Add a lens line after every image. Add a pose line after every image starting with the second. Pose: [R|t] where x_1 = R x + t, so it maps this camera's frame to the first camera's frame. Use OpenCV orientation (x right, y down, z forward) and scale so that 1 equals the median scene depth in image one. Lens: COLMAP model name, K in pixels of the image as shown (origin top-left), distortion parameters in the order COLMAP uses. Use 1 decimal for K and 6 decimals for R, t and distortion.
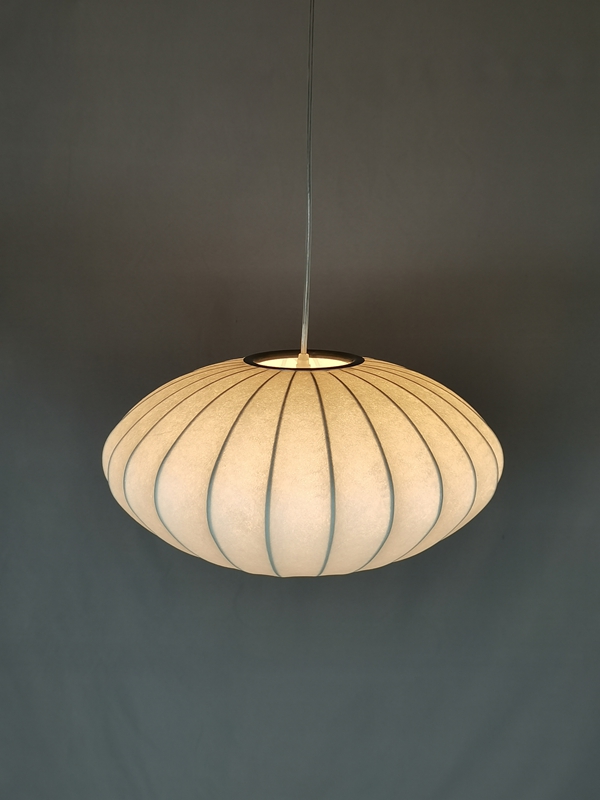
lens RADIAL K [[1323.7, 0, 300.0], [0, 1323.7, 400.0], [0, 0, 1]] dist [0.027555, 0.012498]
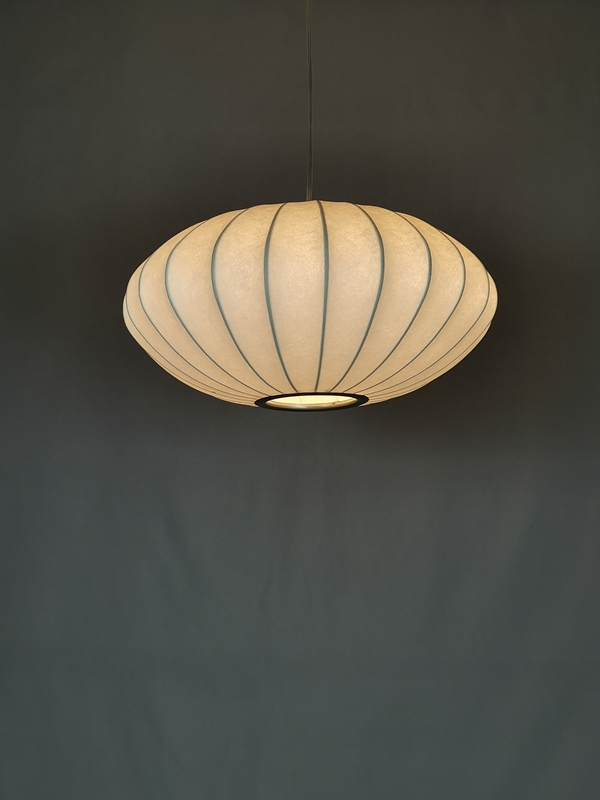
lens RADIAL K [[1323.7, 0, 300.0], [0, 1323.7, 400.0], [0, 0, 1]] dist [0.027555, 0.012498]
pose [[0.998248, -0.027431, -0.052418, 0.055443], [0.008050, 0.940750, -0.339005, 0.545721], [0.058612, 0.337989, 0.939323, 0.023635]]
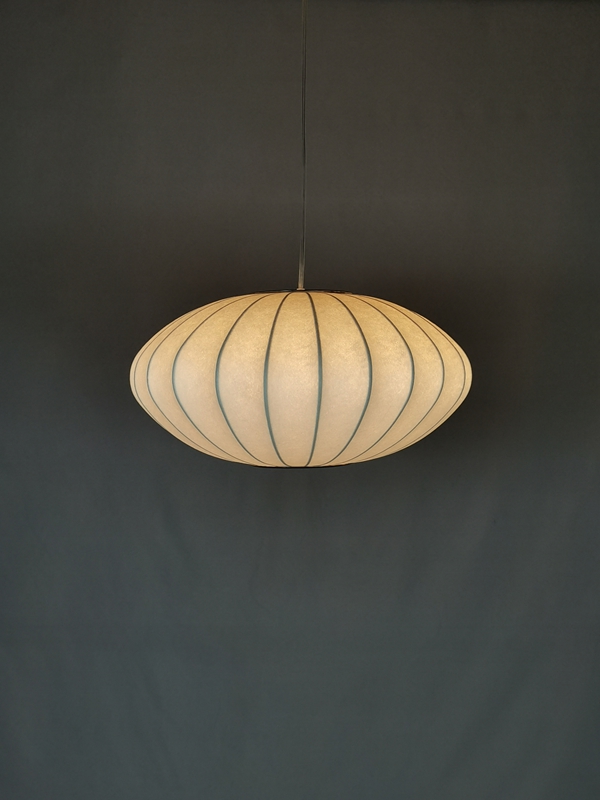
lens RADIAL K [[1323.7, 0, 300.0], [0, 1323.7, 400.0], [0, 0, 1]] dist [0.027555, 0.012498]
pose [[0.999597, -0.007975, -0.027230, 0.038025], [0.002980, 0.983882, -0.178794, 0.311977], [0.028217, 0.178641, 0.983510, -0.167792]]
